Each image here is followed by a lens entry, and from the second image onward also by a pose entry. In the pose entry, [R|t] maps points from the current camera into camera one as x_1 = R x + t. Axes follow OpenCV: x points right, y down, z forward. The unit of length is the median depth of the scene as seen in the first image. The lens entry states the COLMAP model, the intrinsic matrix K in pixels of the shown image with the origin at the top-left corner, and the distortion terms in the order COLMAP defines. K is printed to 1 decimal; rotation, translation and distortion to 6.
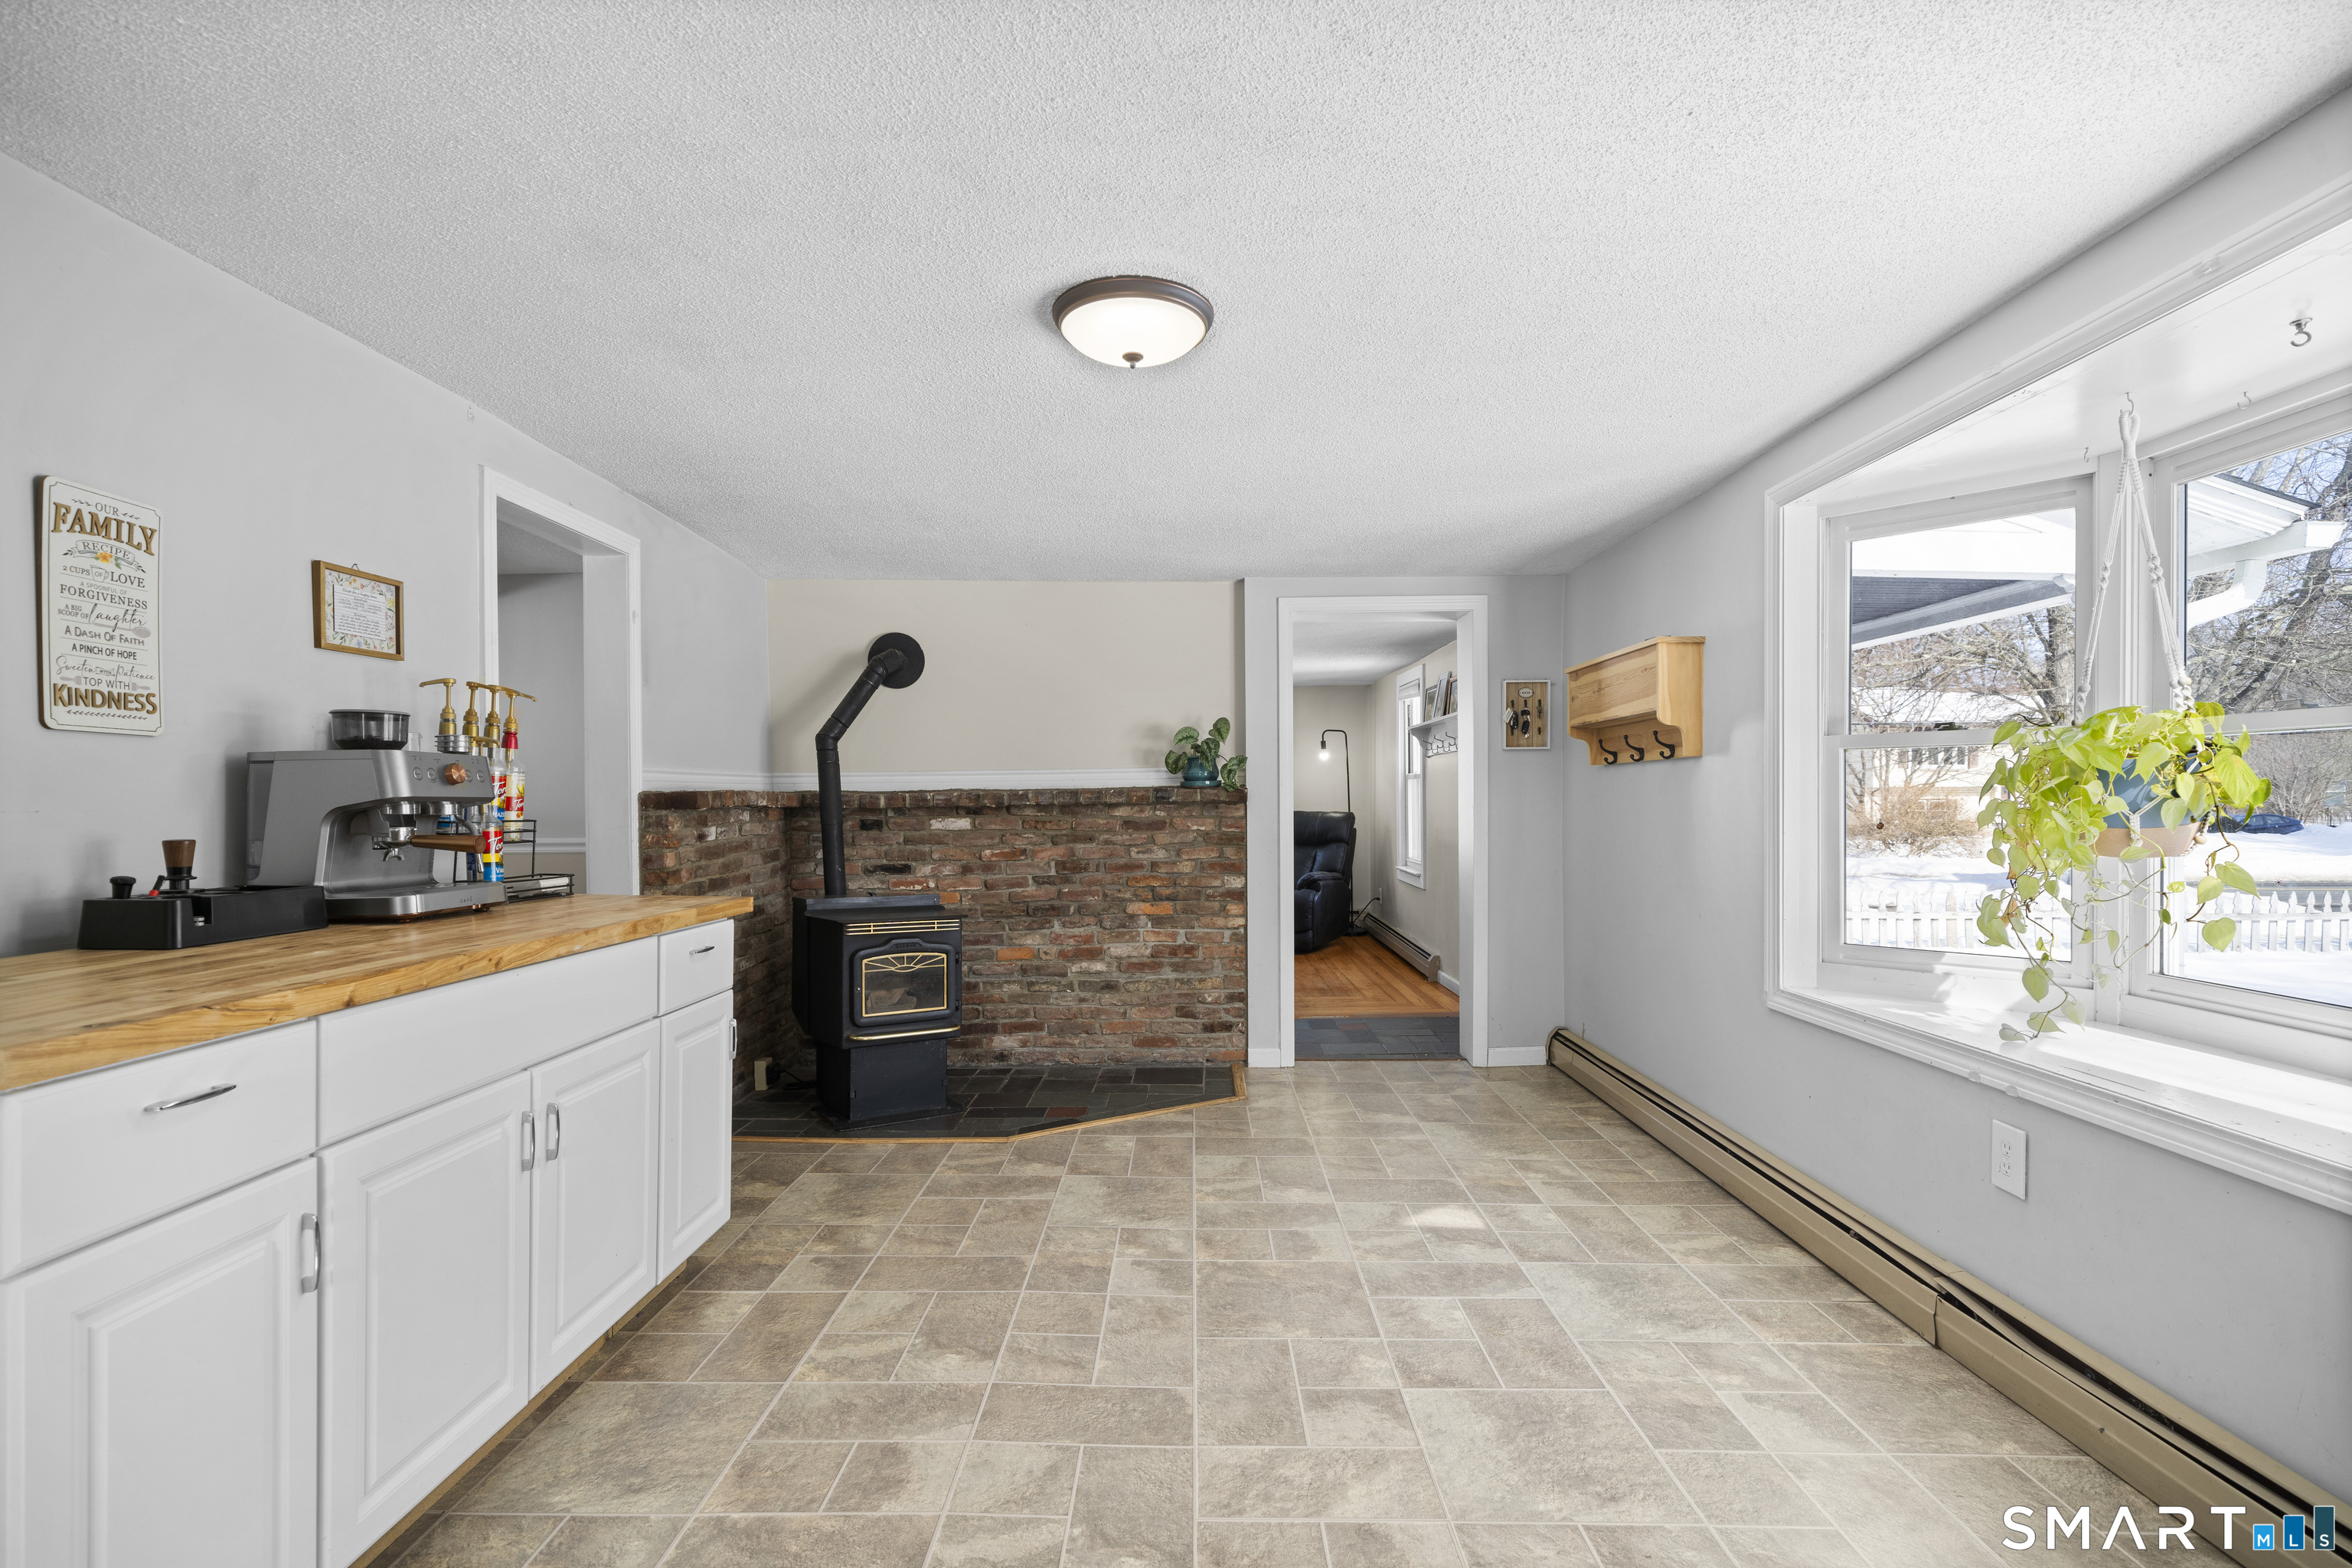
lens RADIAL K [[1092.1, 0, 1170.9], [0, 1092.1, 801.7], [0, 0, 1]] dist [-0.003660, -0.000036]
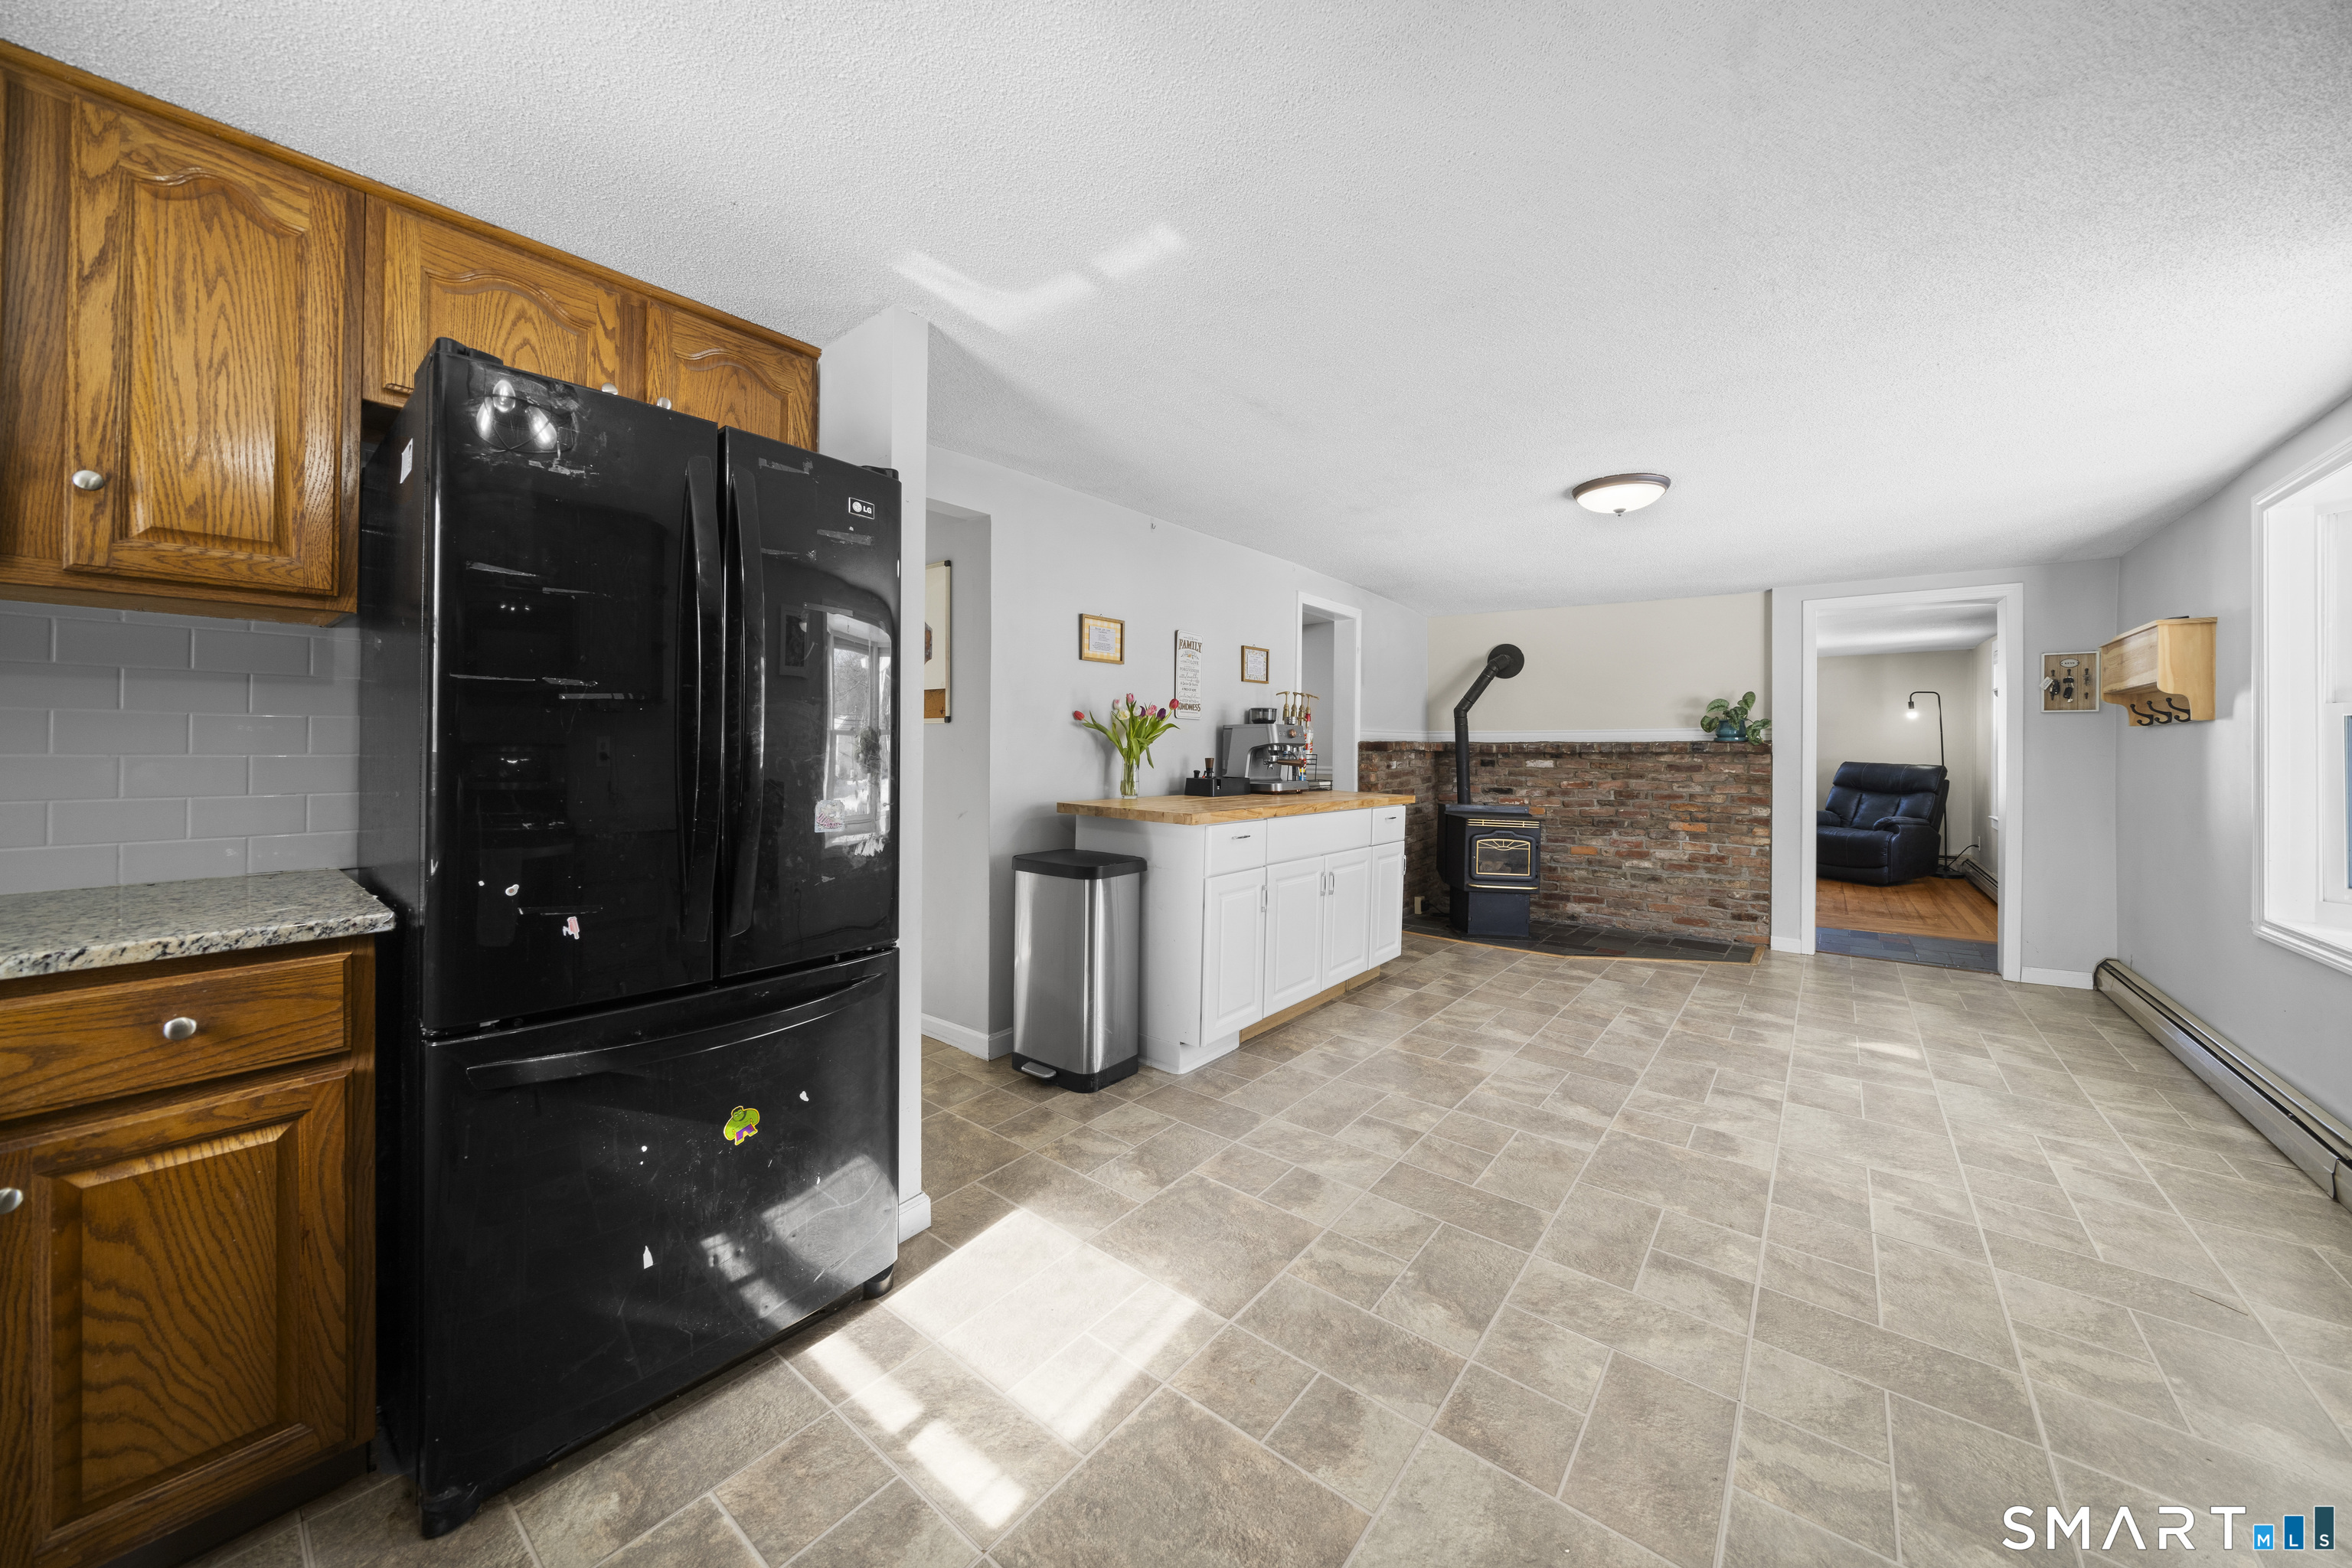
lens RADIAL K [[817.8, 0, 1165.8], [0, 817.8, 759.9], [0, 0, 1]] dist [-0.002523, -0.000025]
pose [[0.787009, 0.023825, -0.616482, 0.137879], [-0.015474, 0.999702, 0.018881, 0.001607], [0.616748, -0.005320, 0.787143, -0.354394]]
